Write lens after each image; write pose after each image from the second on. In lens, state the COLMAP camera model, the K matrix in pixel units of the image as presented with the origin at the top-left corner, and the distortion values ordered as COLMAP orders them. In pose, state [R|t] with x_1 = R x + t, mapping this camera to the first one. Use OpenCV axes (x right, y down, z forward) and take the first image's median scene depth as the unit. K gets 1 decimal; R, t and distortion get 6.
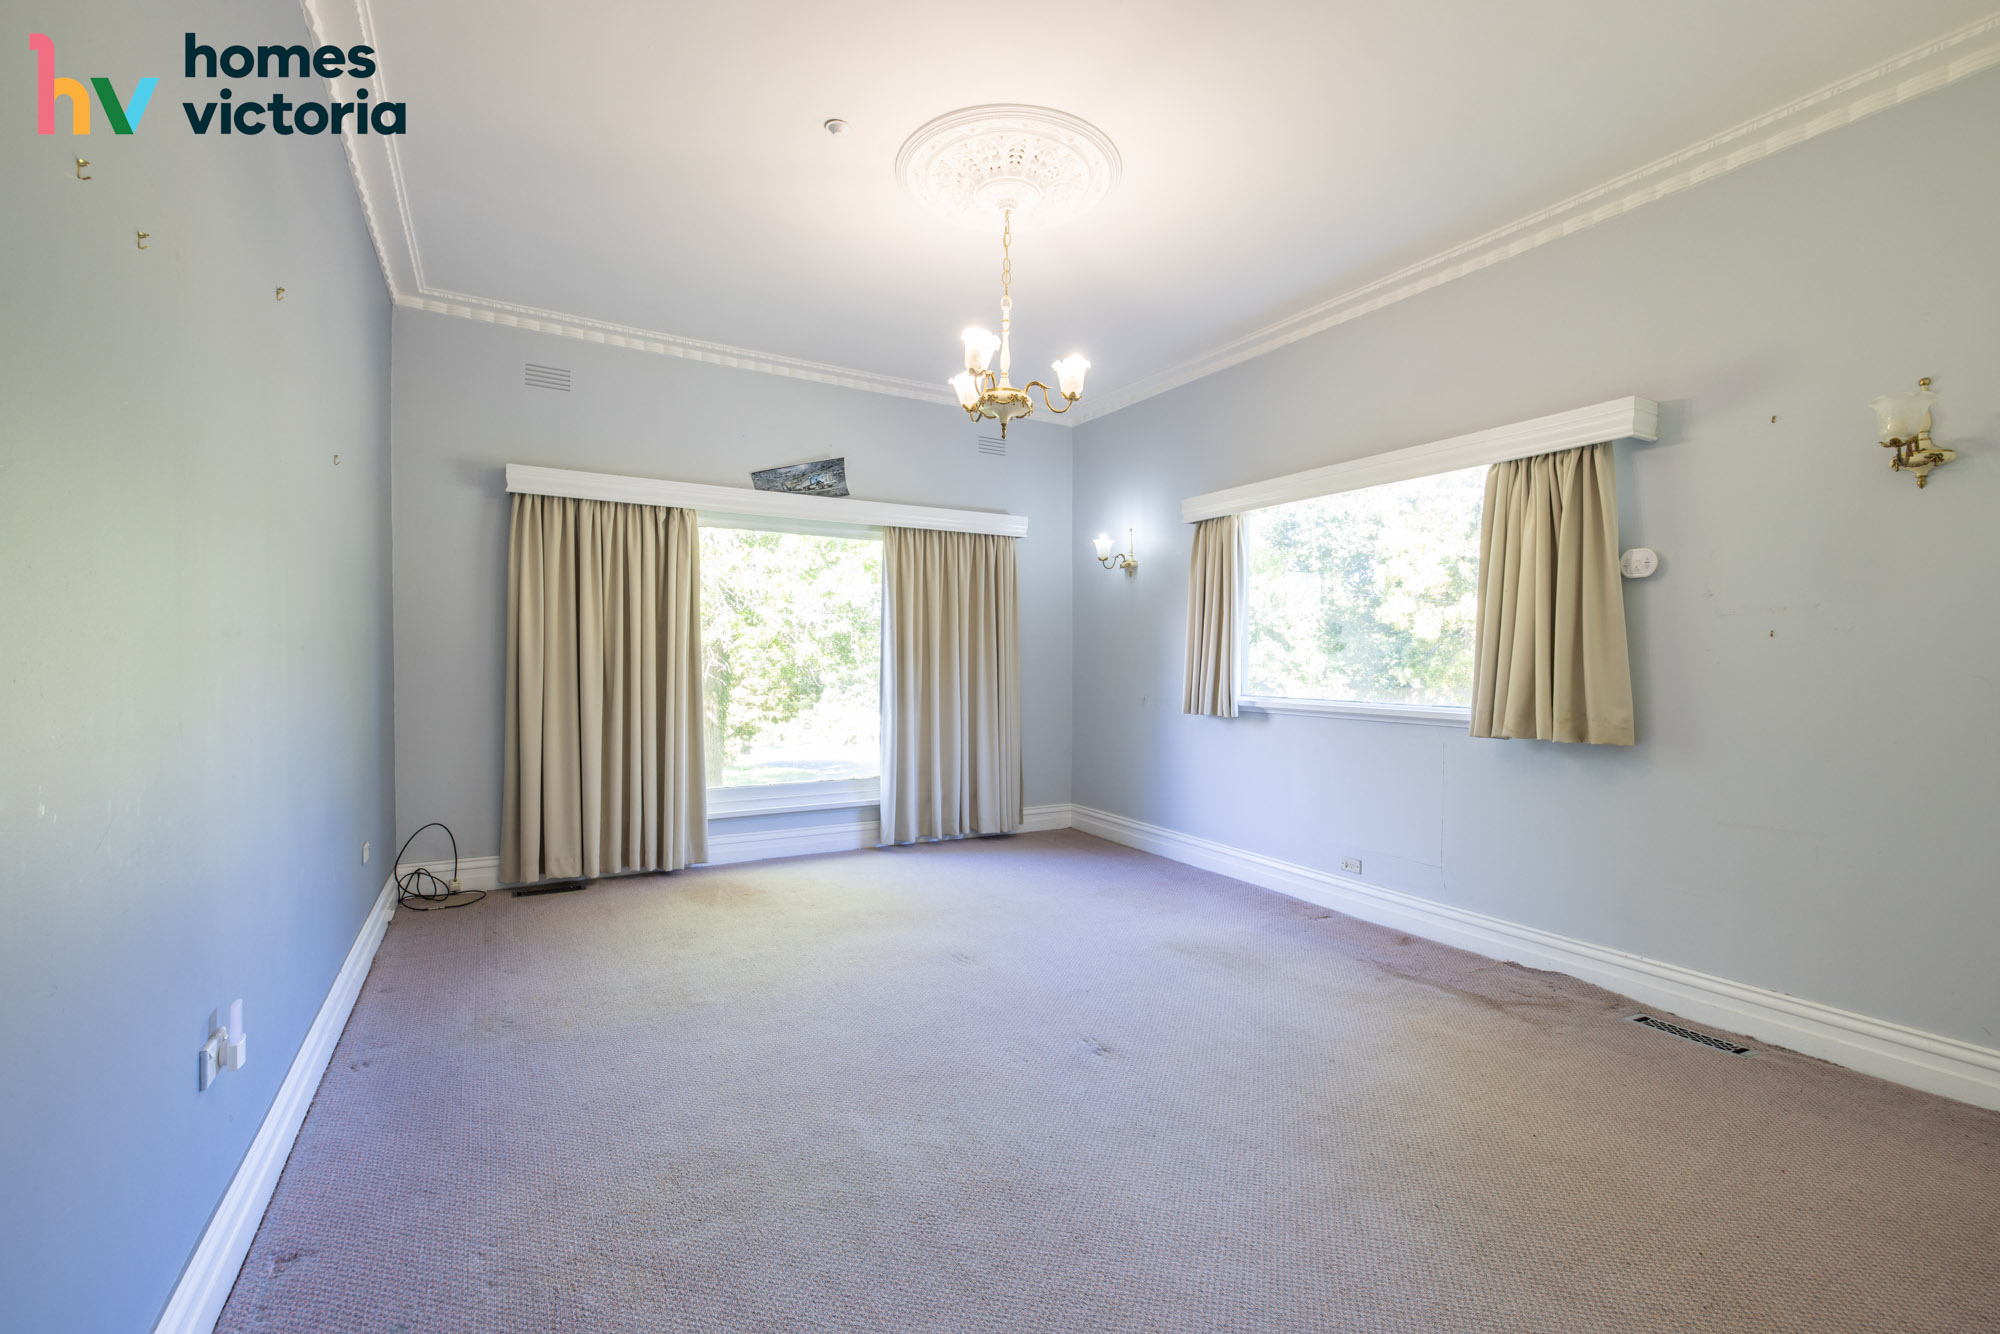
lens RADIAL K [[837.2, 0, 990.5], [0, 837.2, 663.3], [0, 0, 1]] dist [-0.000441, 0.000422]
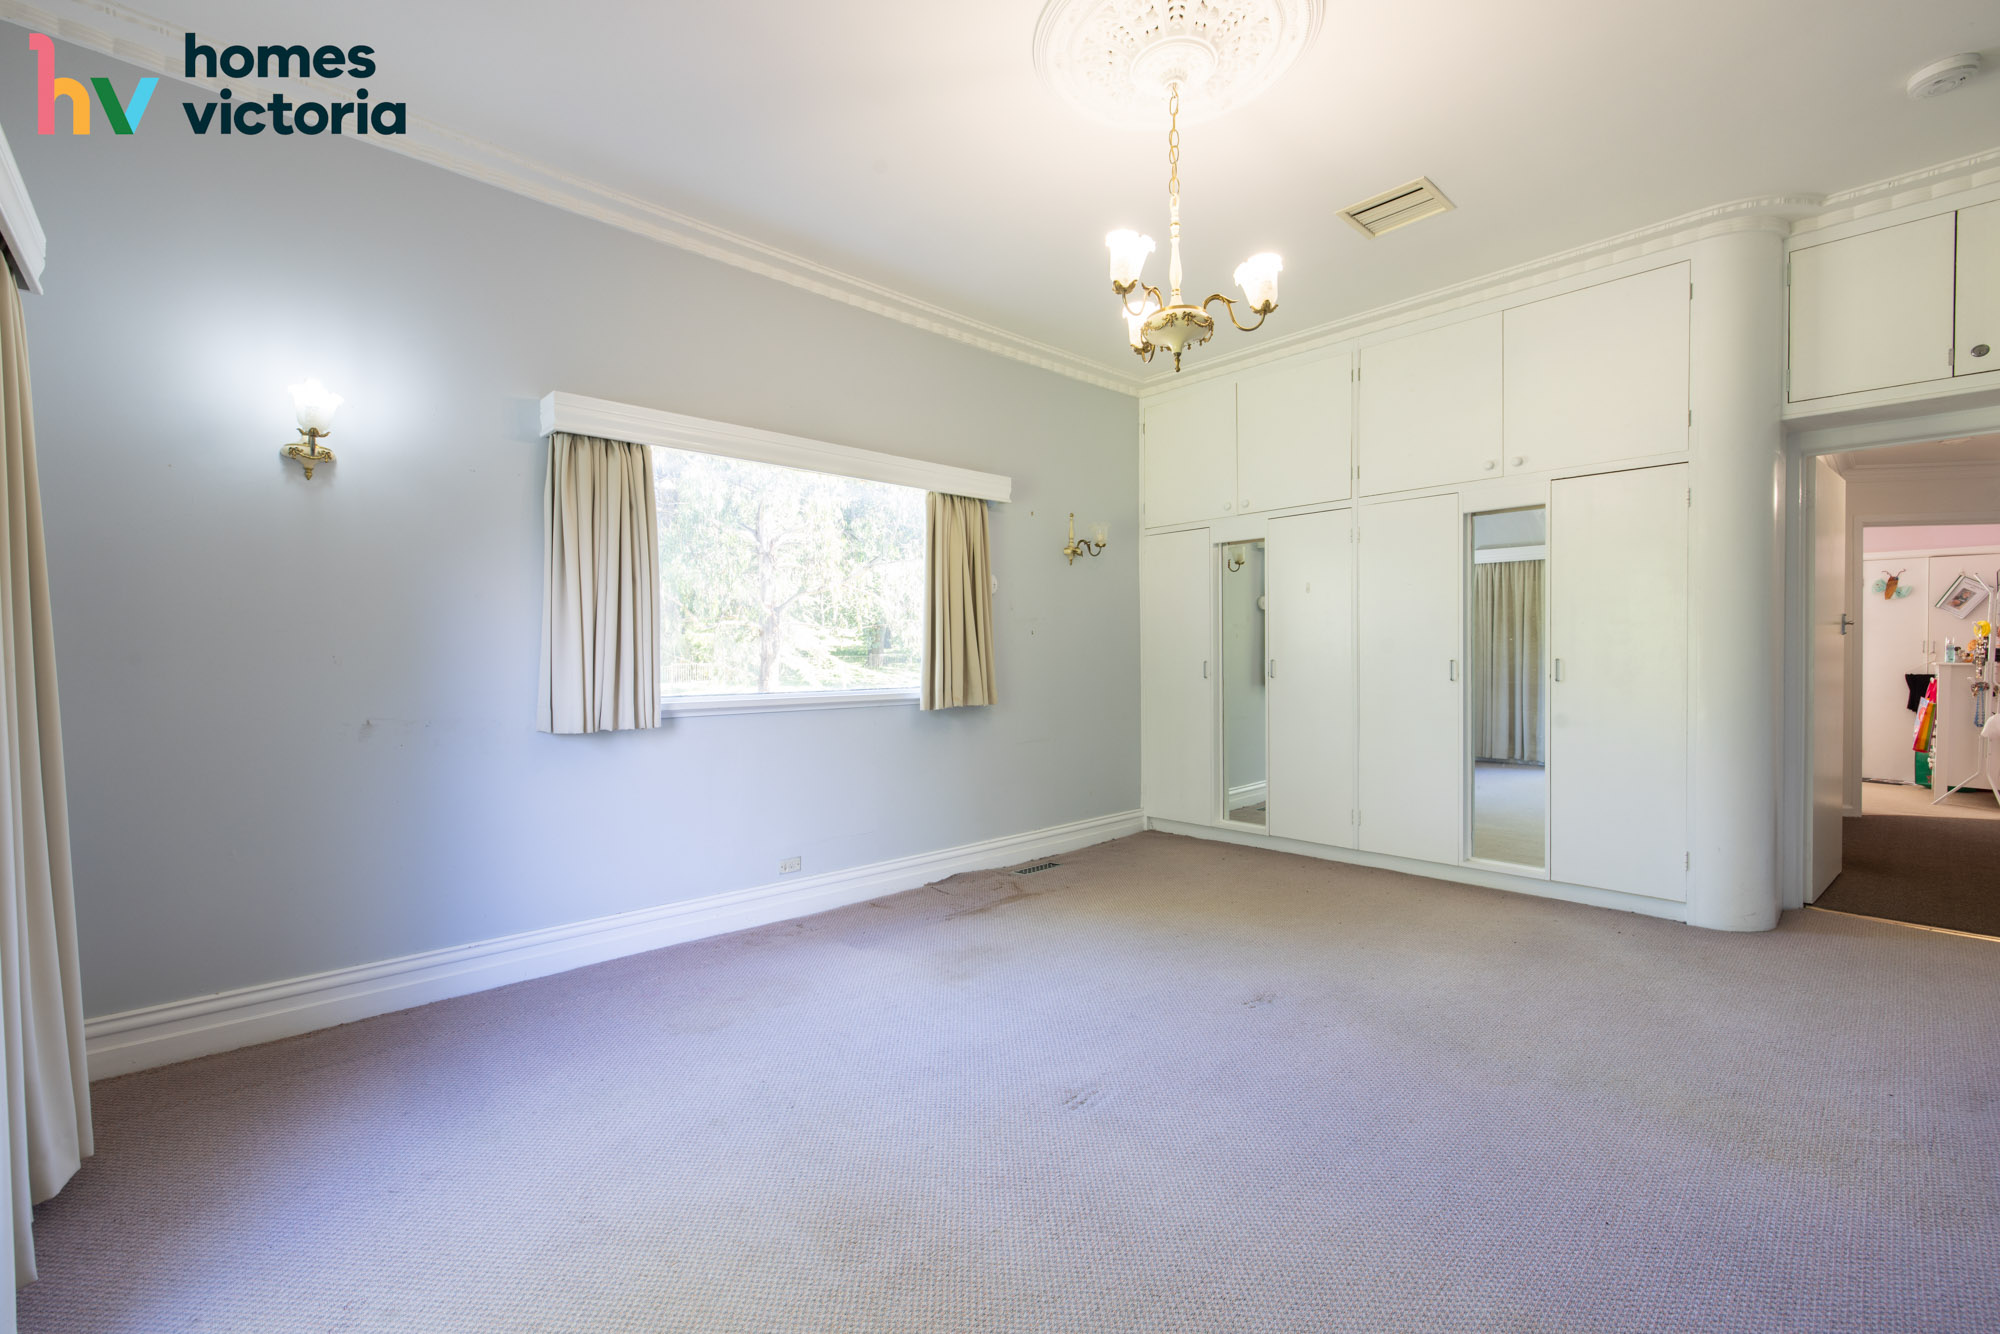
lens RADIAL K [[837.2, 0, 990.5], [0, 837.2, 663.3], [0, 0, 1]] dist [-0.000441, 0.000422]
pose [[-0.208858, -0.015633, 0.977821, -0.640287], [0.007261, 0.999820, 0.017536, -0.001702], [-0.977919, 0.010763, -0.208707, 1.166692]]
